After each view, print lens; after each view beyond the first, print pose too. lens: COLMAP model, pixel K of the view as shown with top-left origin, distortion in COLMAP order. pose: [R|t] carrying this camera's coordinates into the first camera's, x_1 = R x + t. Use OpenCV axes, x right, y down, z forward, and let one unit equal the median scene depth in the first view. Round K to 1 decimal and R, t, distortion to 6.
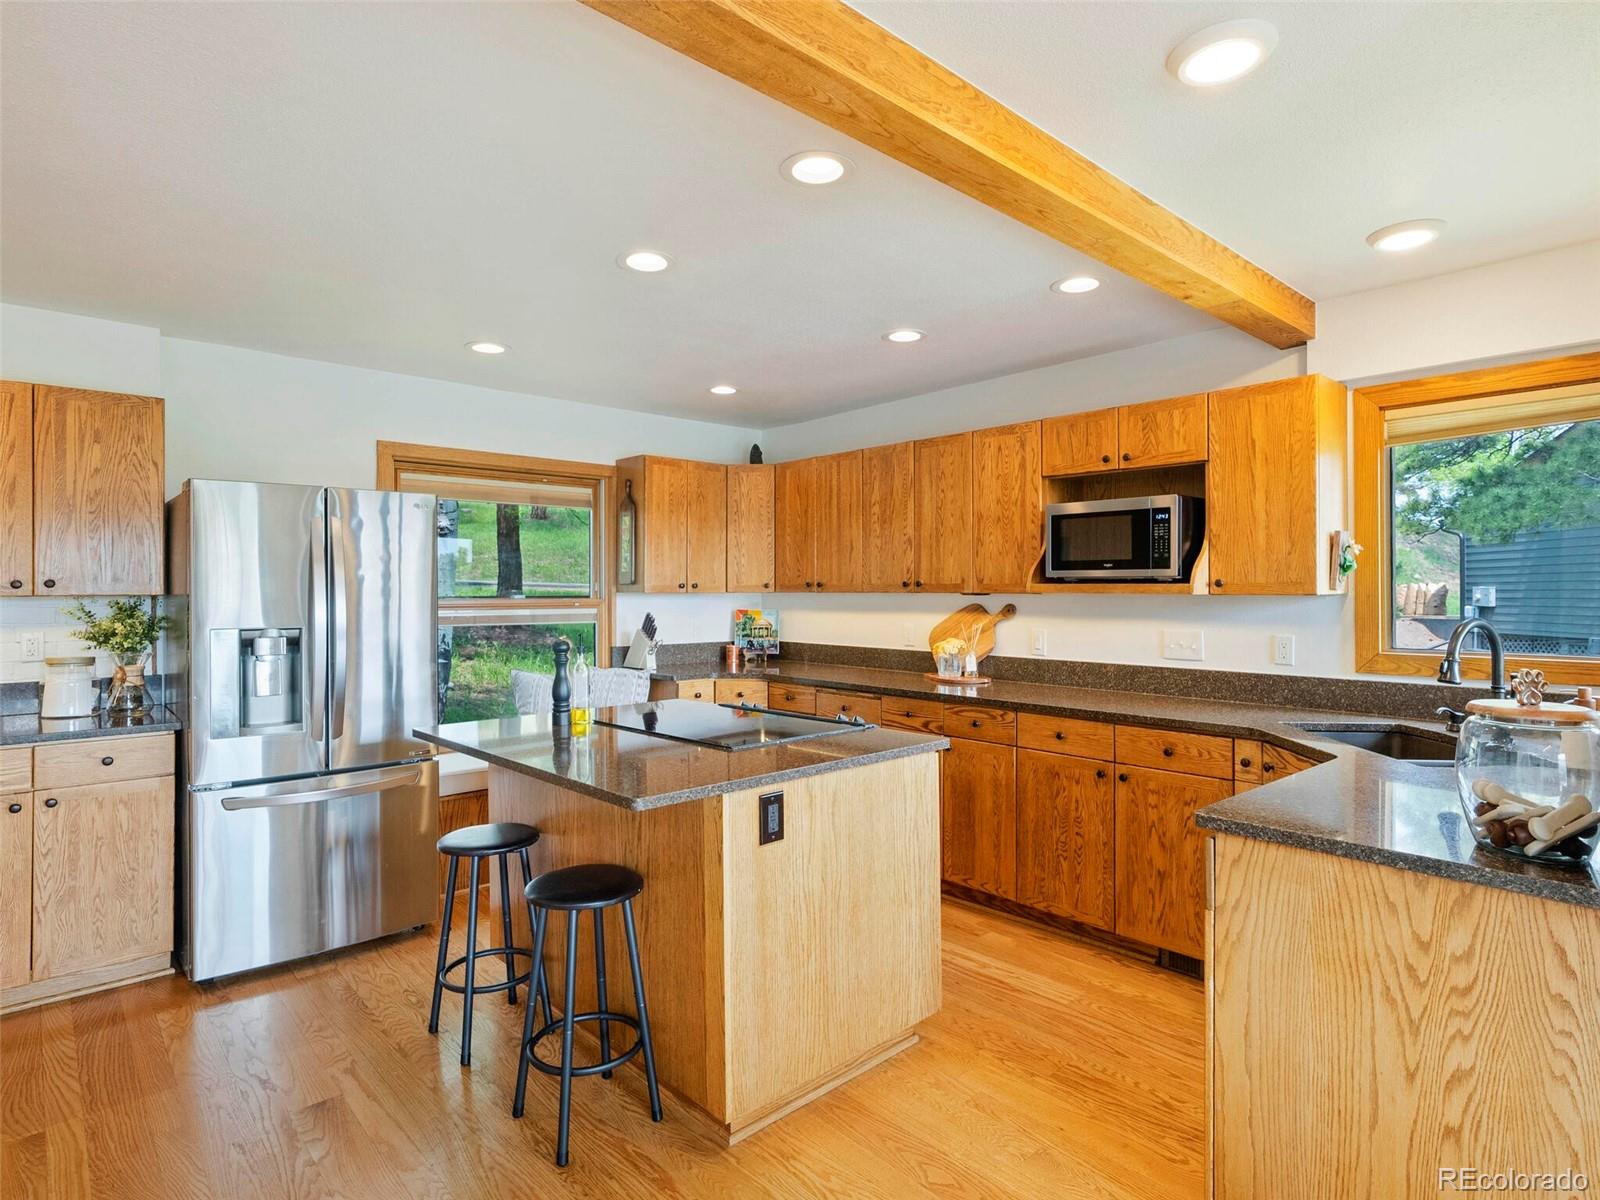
lens RADIAL K [[864.6, 0, 804.4], [0, 864.6, 591.9], [0, 0, 1]] dist [0.003544, 0.000841]
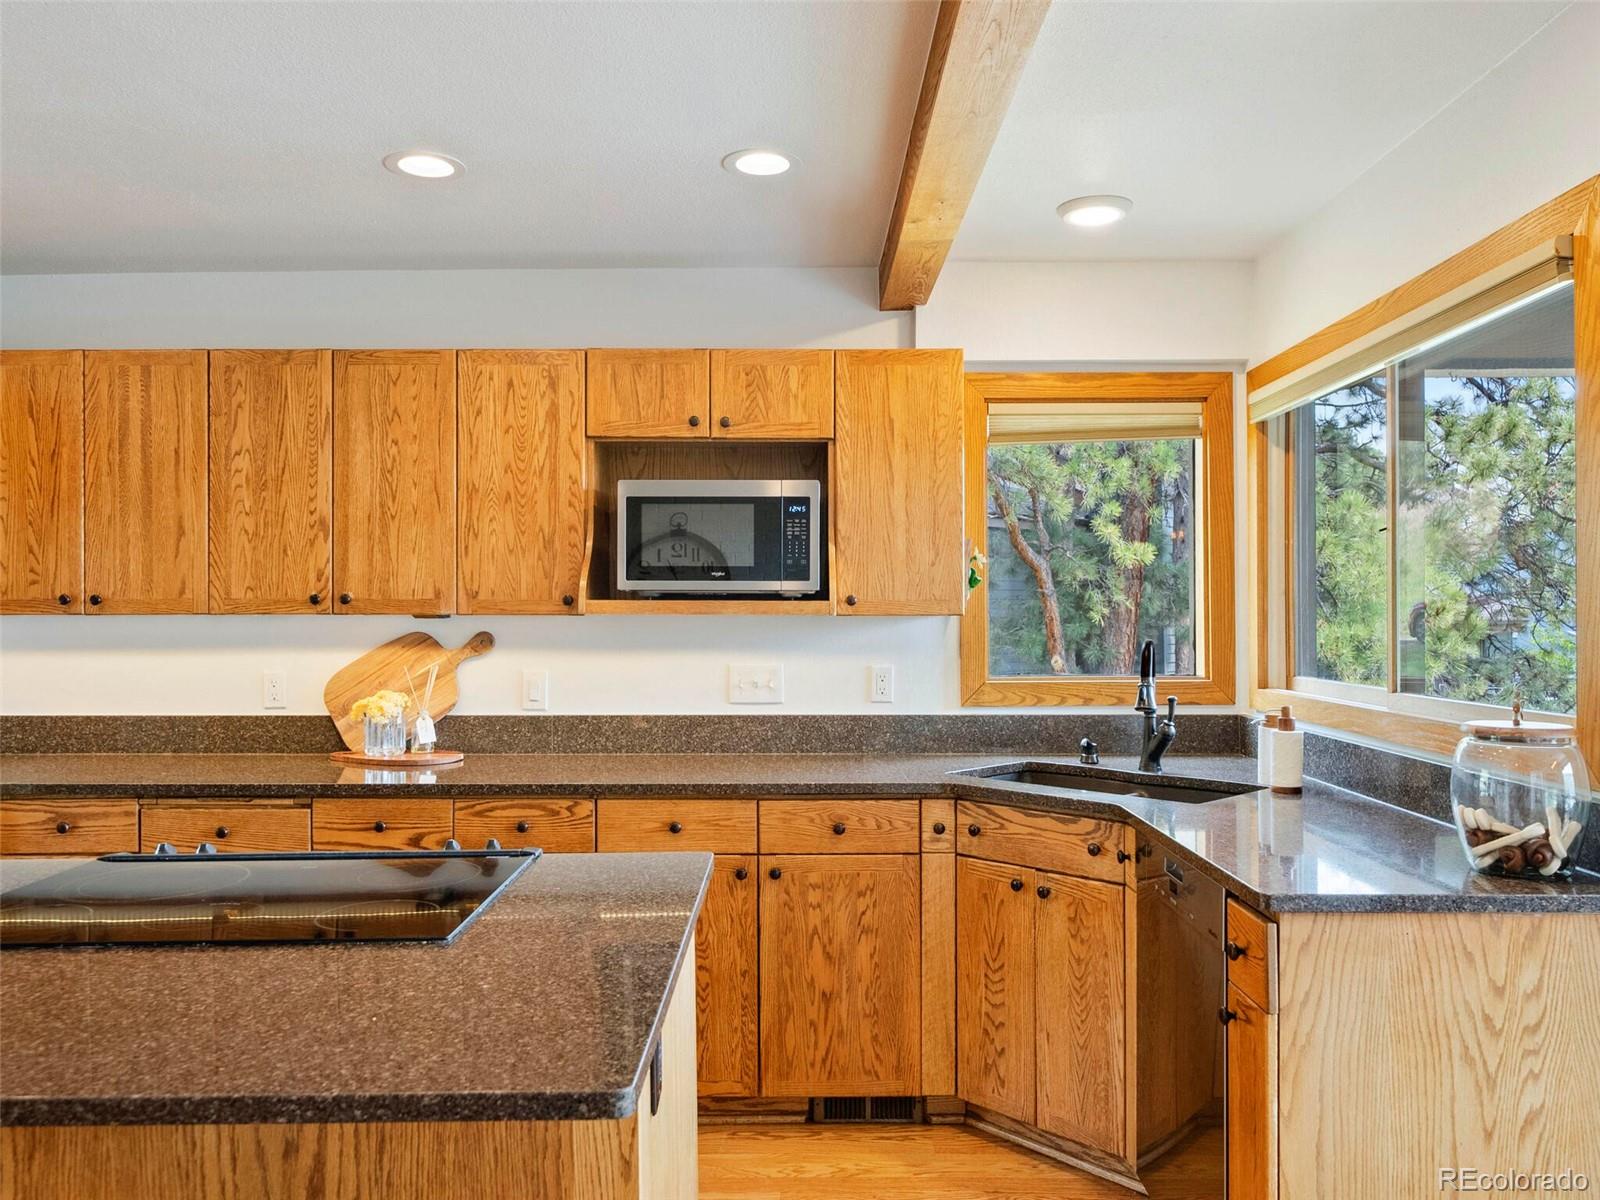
lens RADIAL K [[1211.6, 0, 792.9], [0, 1211.6, 610.6], [0, 0, 1]] dist [-0.000106, 0.004312]
pose [[0.676511, -0.001047, 0.736432, -0.345520], [0.002248, 0.999997, -0.000643, -0.000455], [-0.736429, 0.002090, 0.676511, 0.309418]]
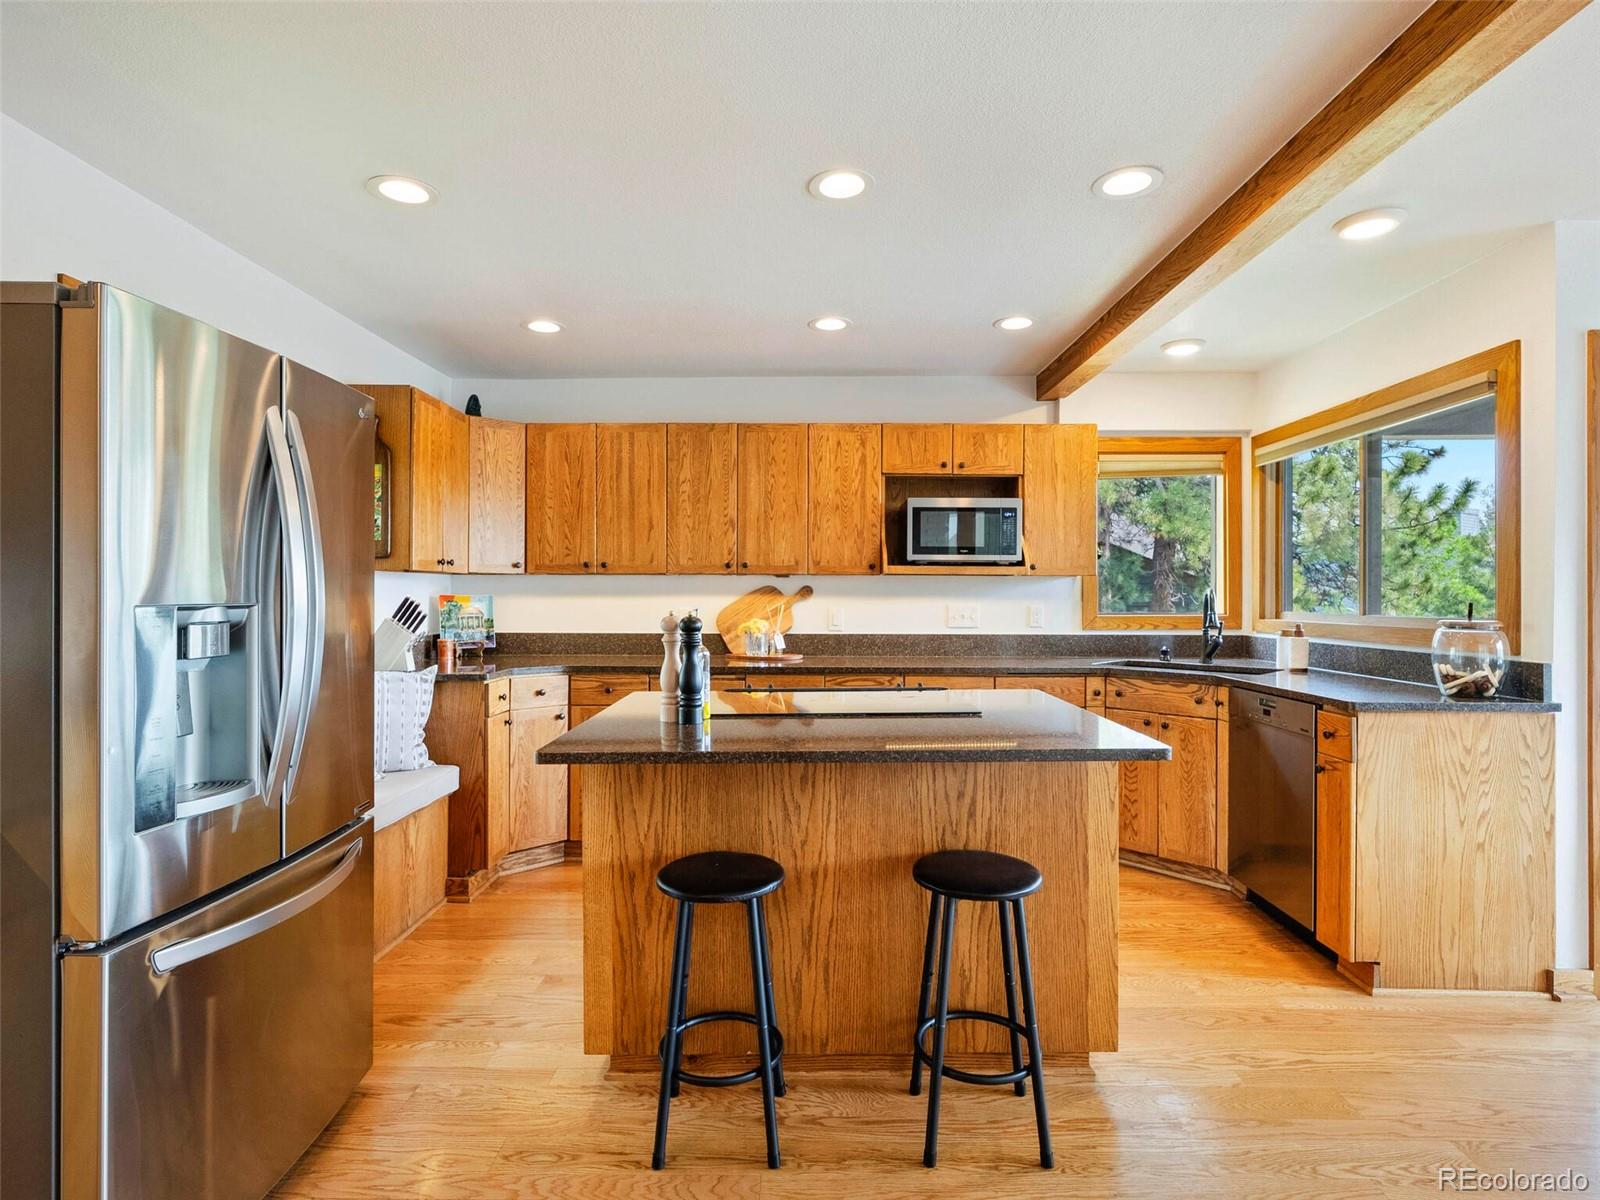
lens RADIAL K [[833.1, 0, 797.2], [0, 833.1, 597.8], [0, 0, 1]] dist [0.000713, 0.000994]
pose [[0.680023, -0.001663, 0.733189, -0.719747], [-0.001372, 0.999993, 0.003542, 0.033740], [-0.733190, -0.003415, 0.680016, 0.383811]]
